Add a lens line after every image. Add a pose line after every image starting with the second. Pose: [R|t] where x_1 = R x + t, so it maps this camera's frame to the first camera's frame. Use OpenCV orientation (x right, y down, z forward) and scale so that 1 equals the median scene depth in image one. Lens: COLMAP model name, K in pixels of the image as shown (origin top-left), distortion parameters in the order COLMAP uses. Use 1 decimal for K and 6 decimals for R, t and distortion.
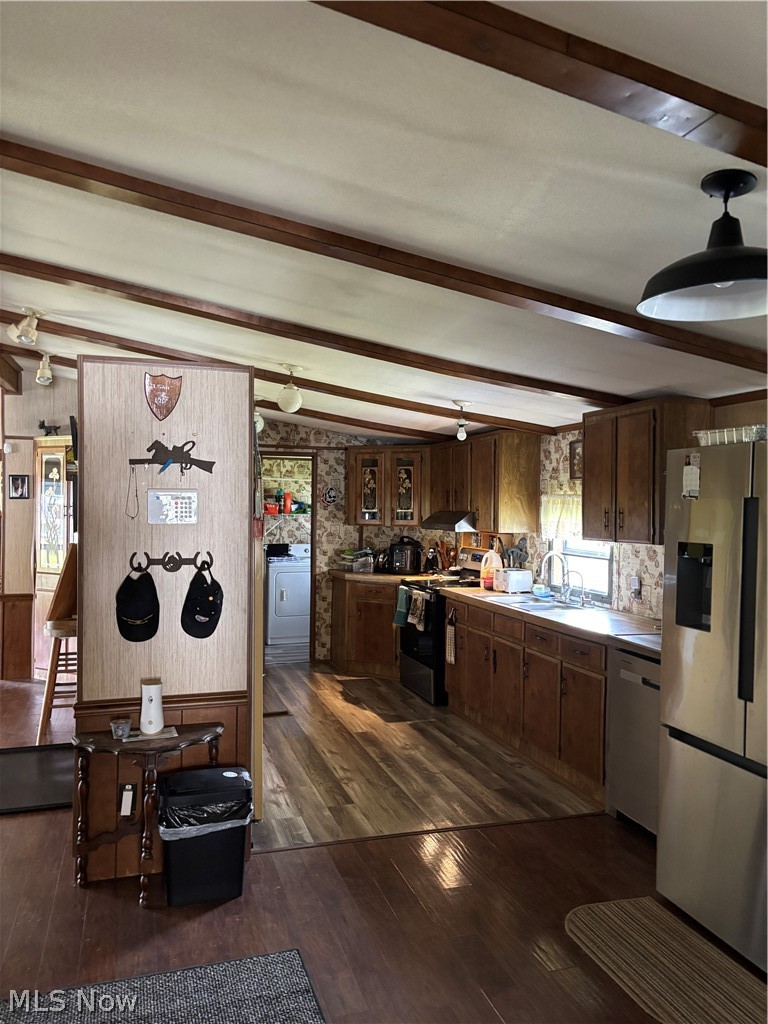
lens RADIAL K [[806.9, 0, 384.0], [0, 806.9, 512.0], [0, 0, 1]] dist [0.000118, -0.001663]
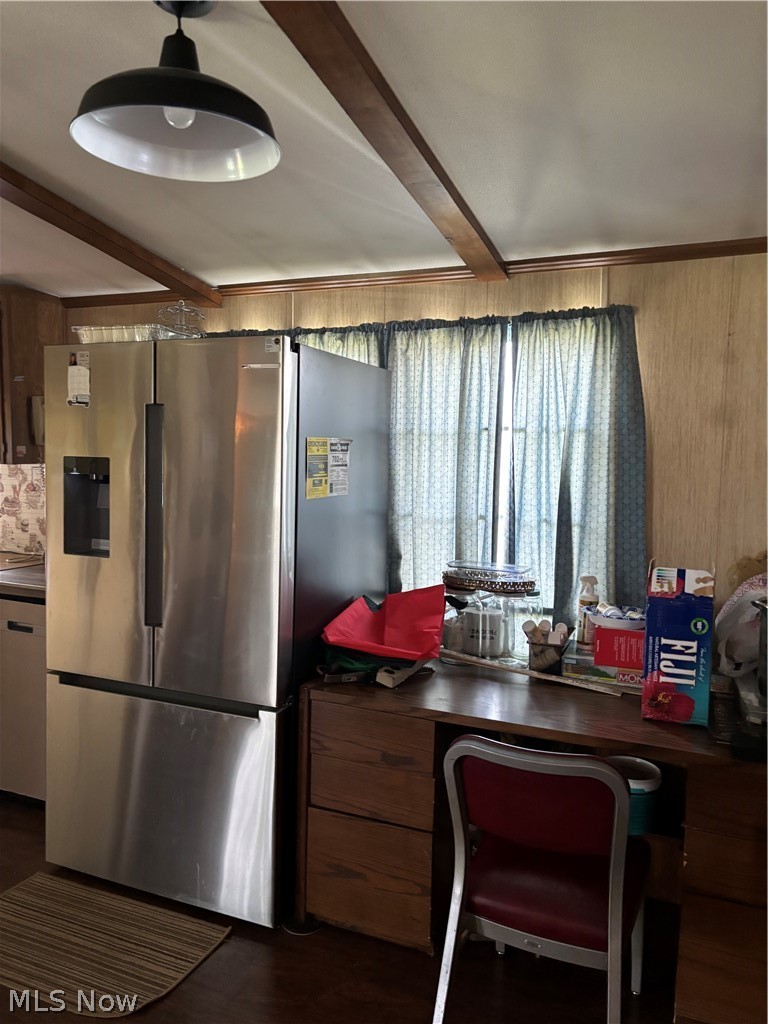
lens RADIAL K [[762.0, 0, 384.0], [0, 762.0, 512.0], [0, 0, 1]] dist [0.069282, -0.088672]
pose [[0.642881, -0.065918, 0.763124, -0.039275], [-0.003148, 0.996054, 0.088690, 0.022837], [-0.765959, -0.059419, 0.640137, 0.228791]]
